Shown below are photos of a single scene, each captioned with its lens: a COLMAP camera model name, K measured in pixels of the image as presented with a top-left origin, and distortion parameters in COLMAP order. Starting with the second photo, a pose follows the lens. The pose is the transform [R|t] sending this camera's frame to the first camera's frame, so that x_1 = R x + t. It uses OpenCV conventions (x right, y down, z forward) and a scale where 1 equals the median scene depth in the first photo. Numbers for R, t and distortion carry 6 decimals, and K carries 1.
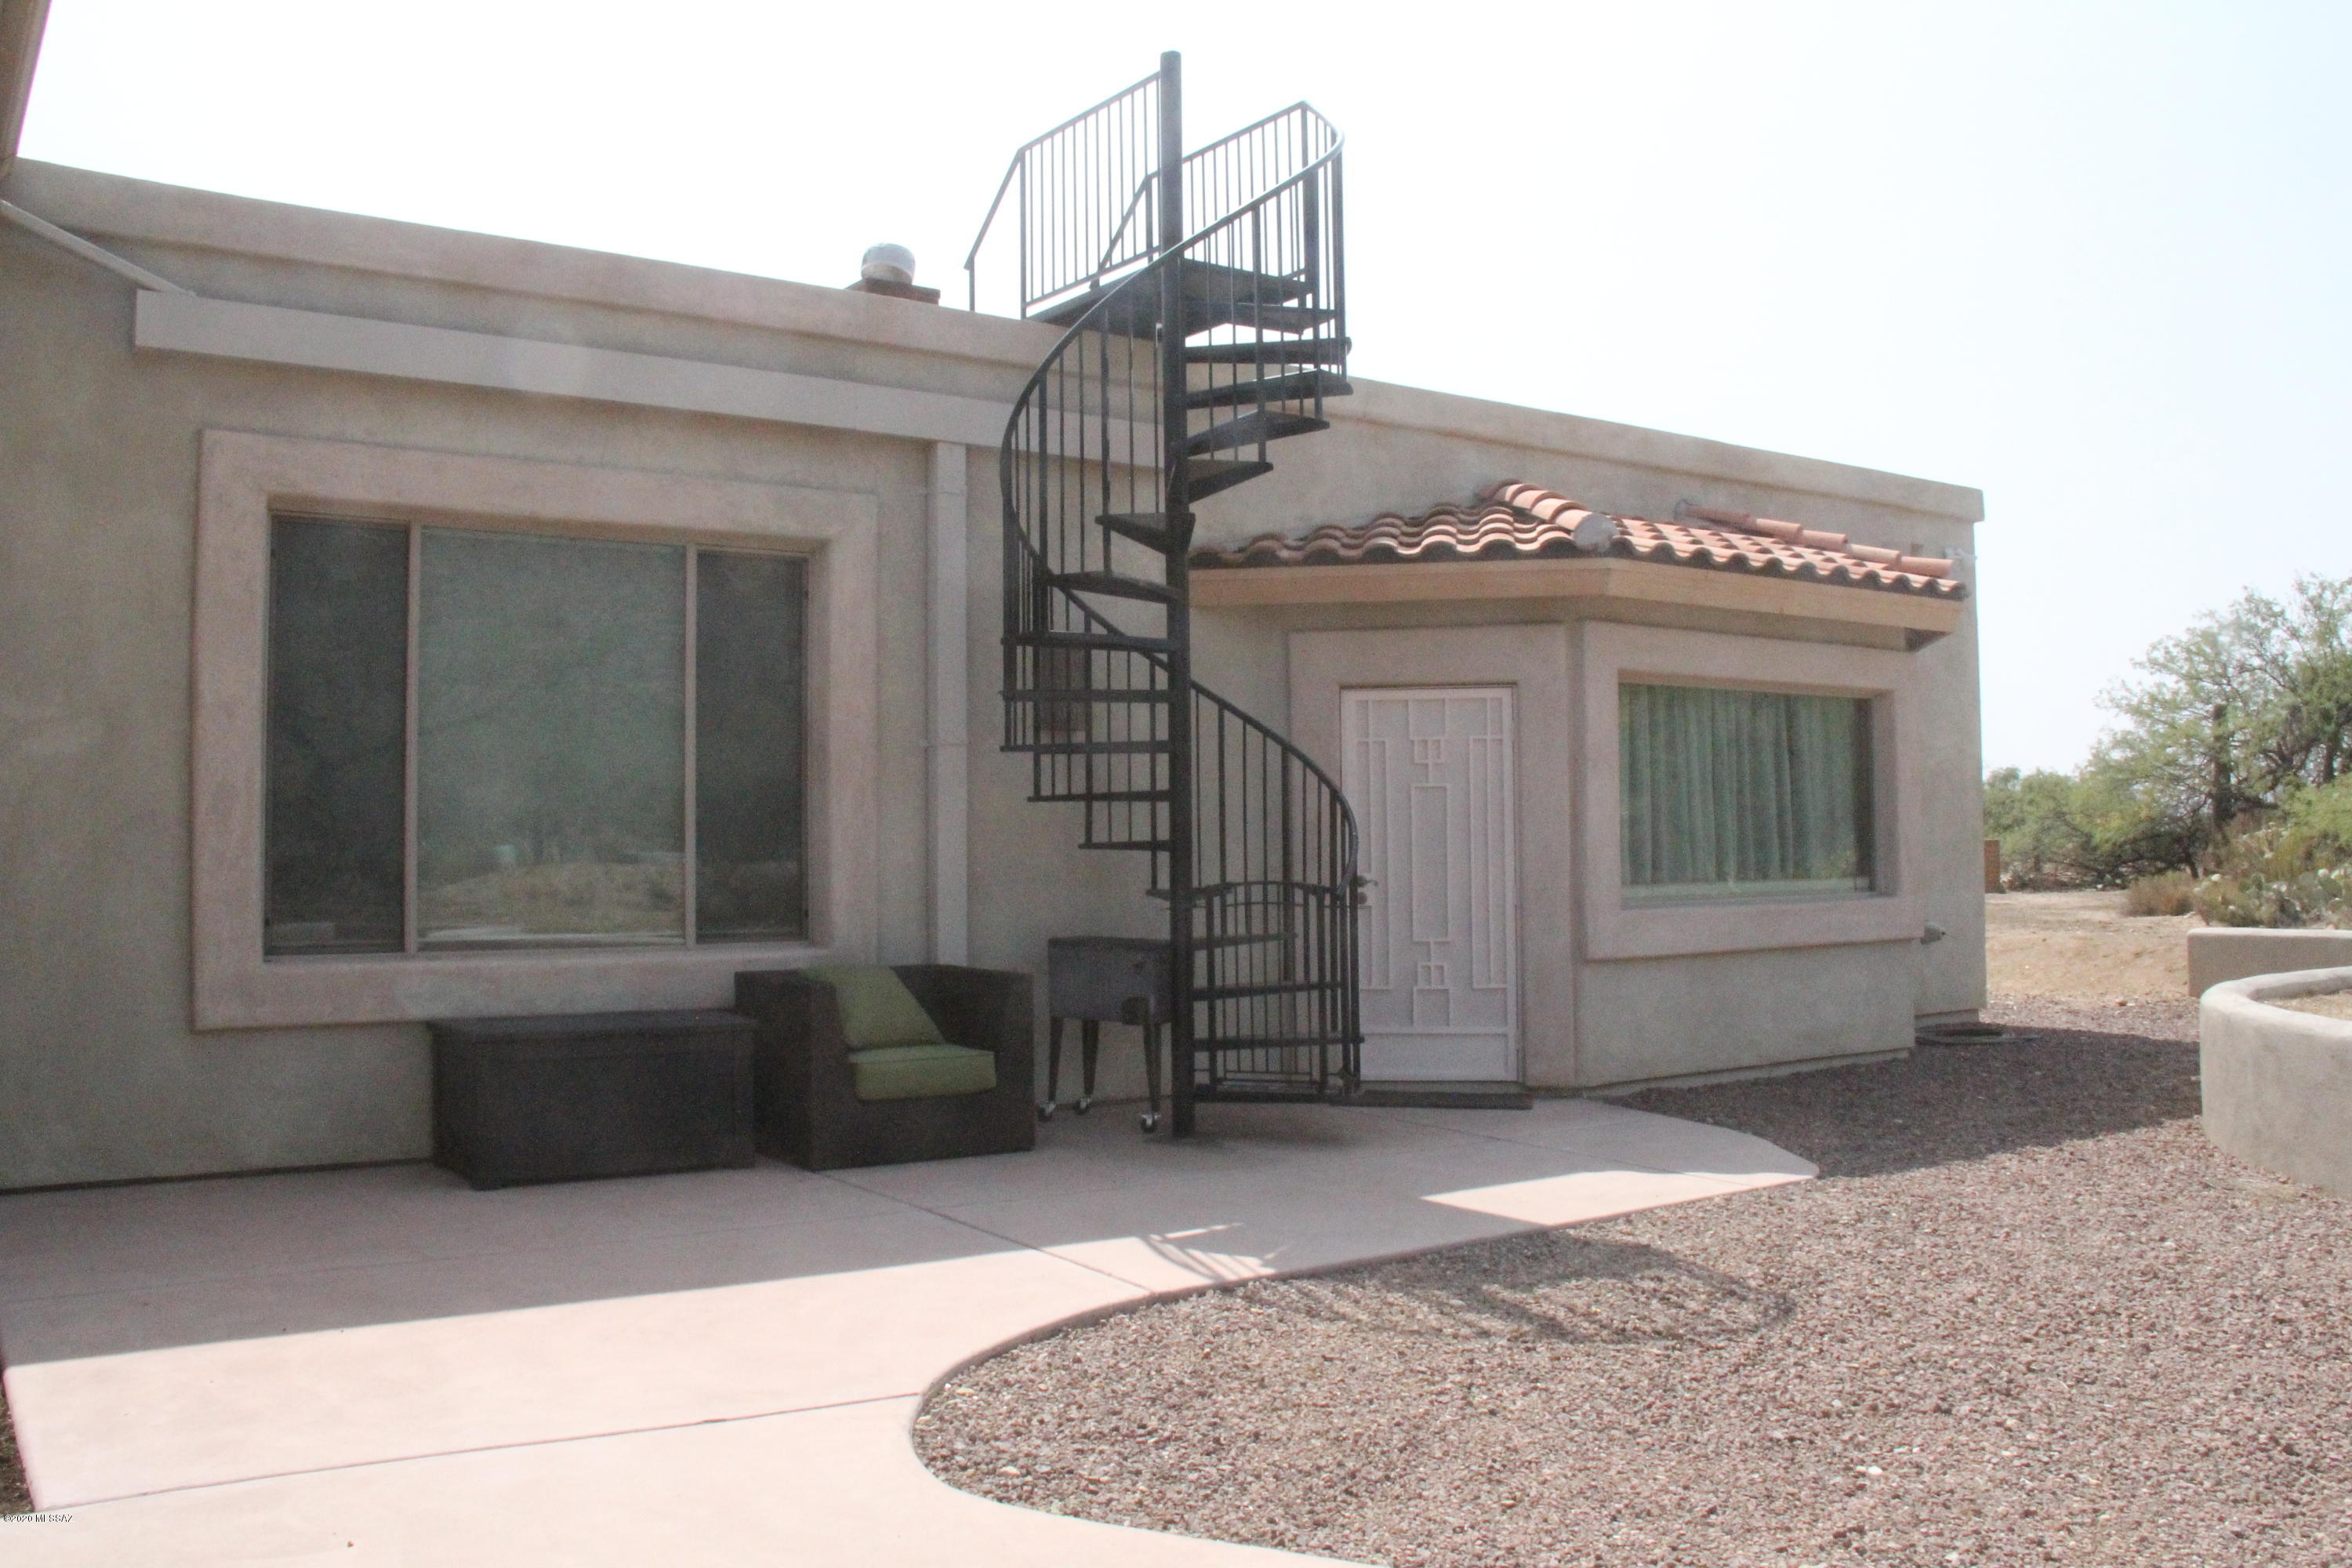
lens RADIAL K [[1944.9, 0, 1175.0], [0, 1944.9, 763.5], [0, 0, 1]] dist [-0.148732, 0.123880]
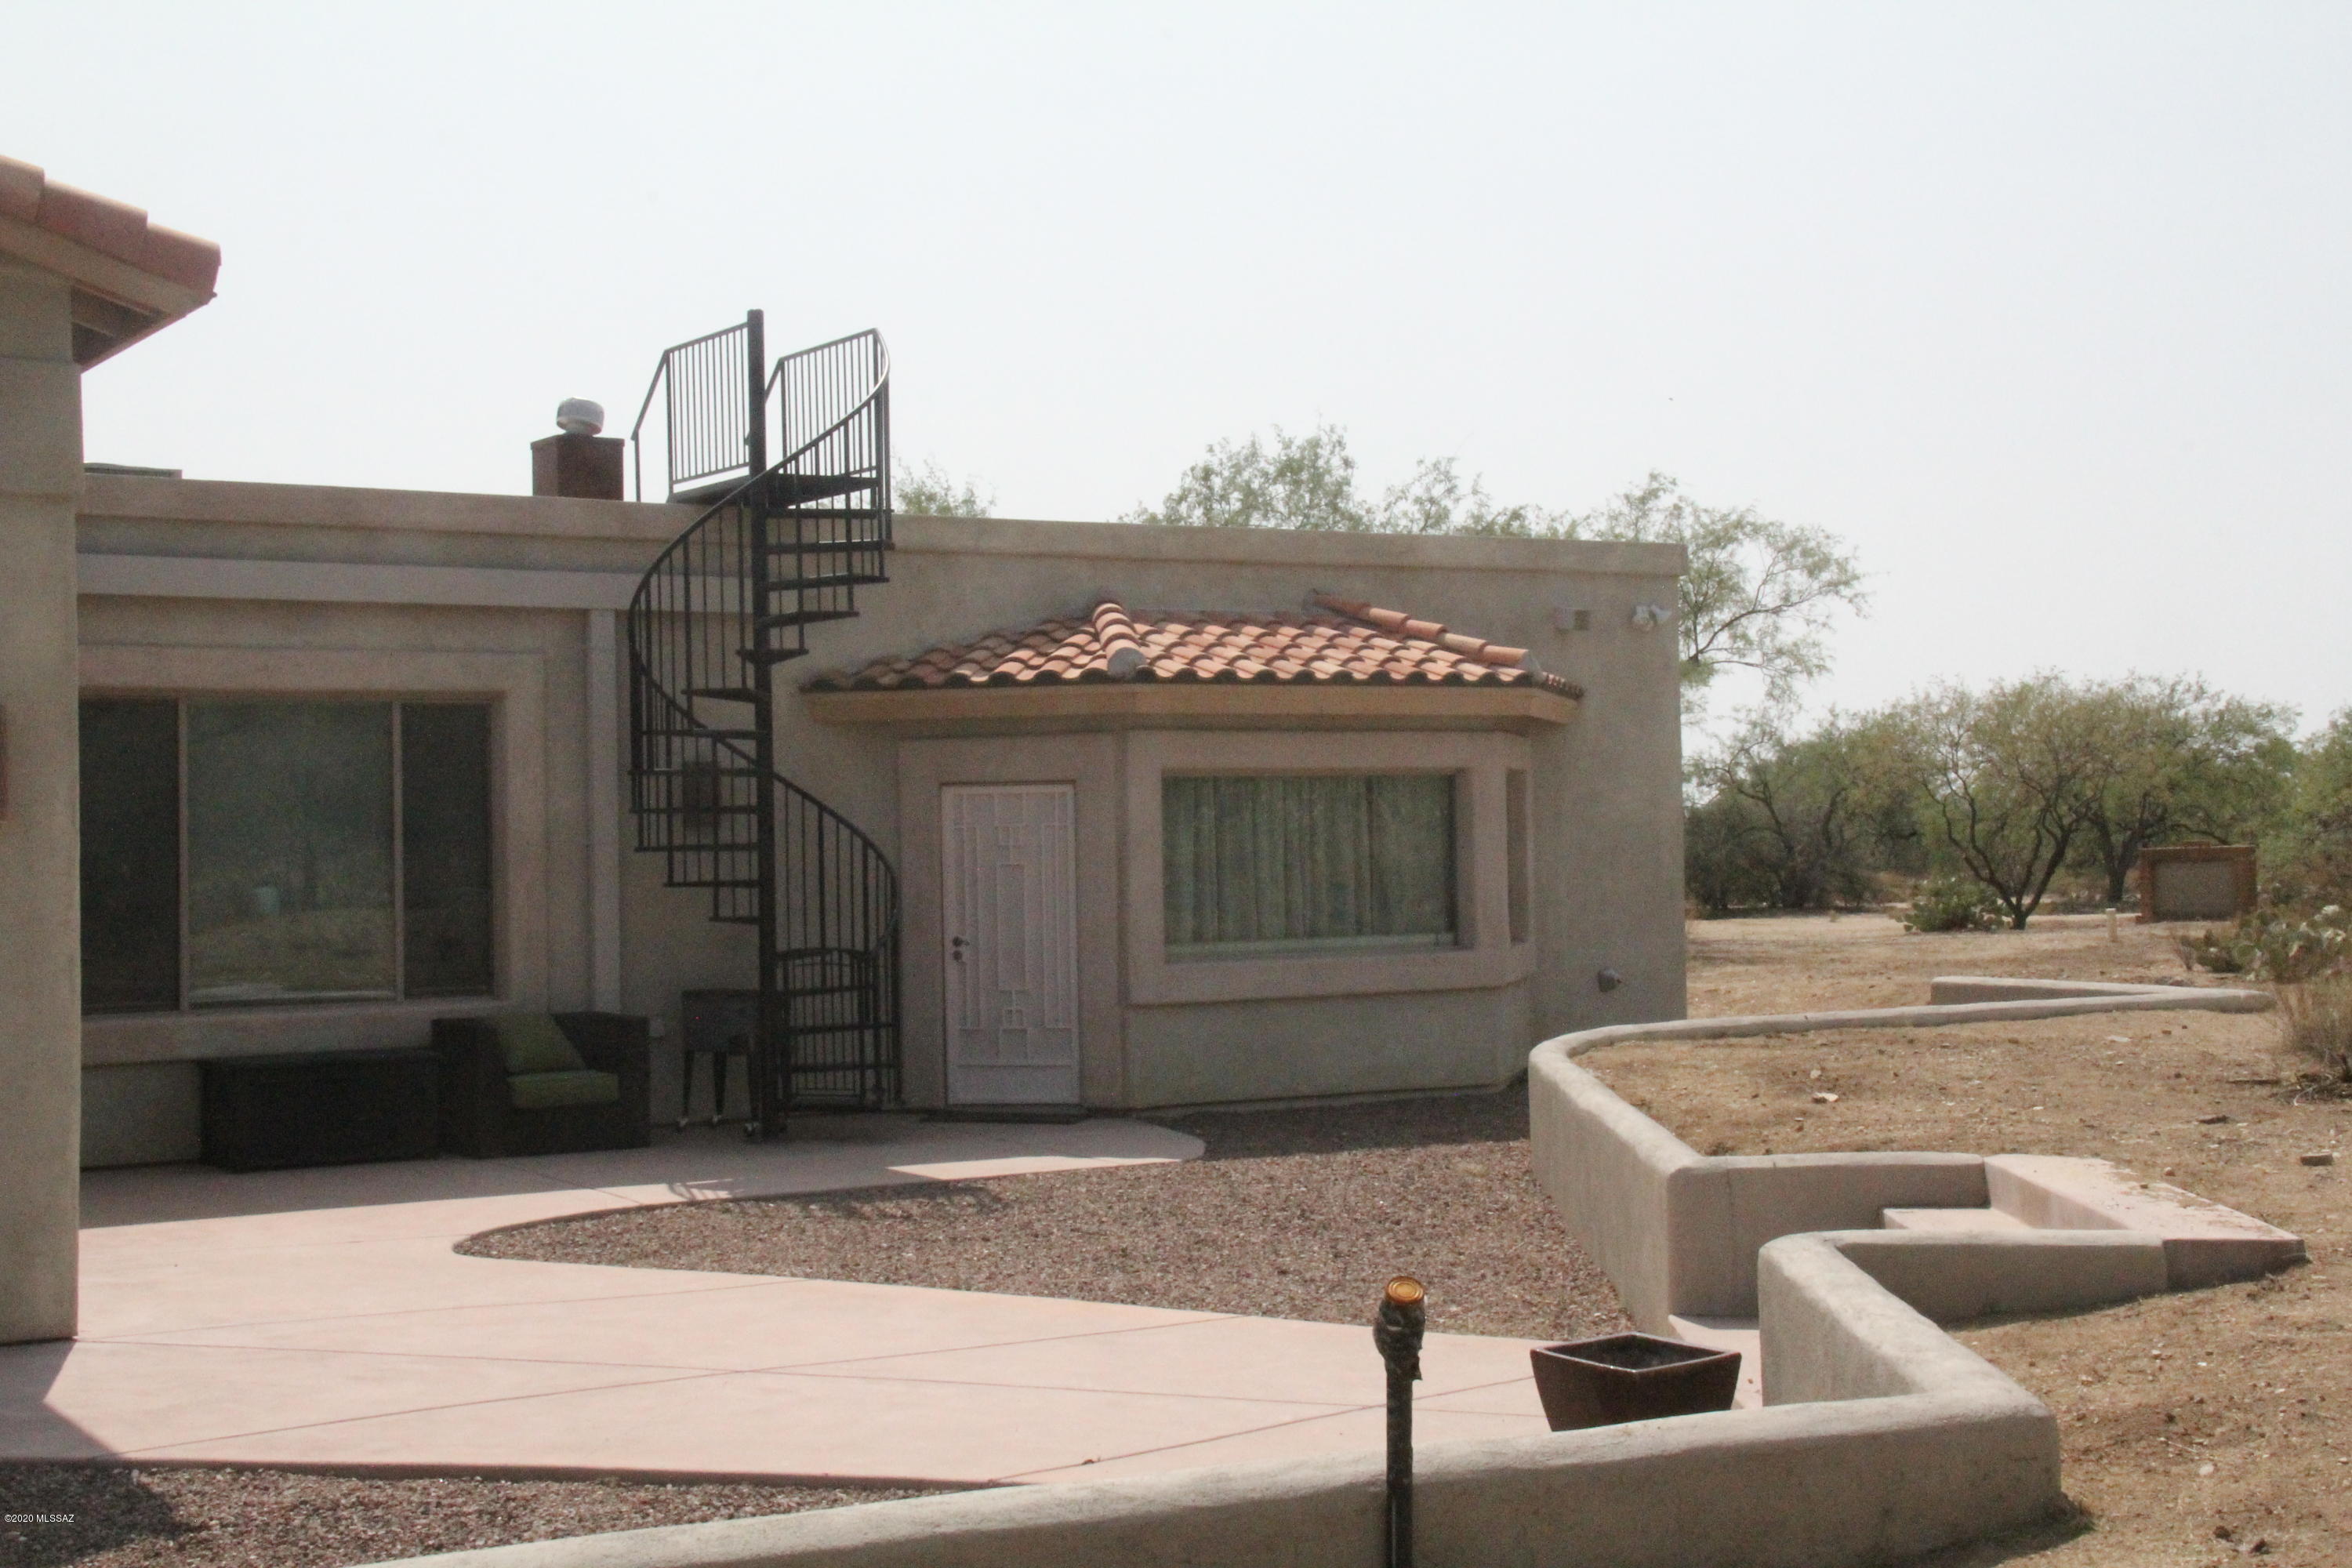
lens RADIAL K [[3259.7, 0, 1174.0], [0, 3259.7, 746.7], [0, 0, 1]] dist [0.210410, 0.003318]
pose [[0.997405, -0.011977, -0.070986, 0.413560], [0.013253, 0.999759, 0.017524, -0.105908], [0.070759, -0.018419, 0.997323, -1.145968]]
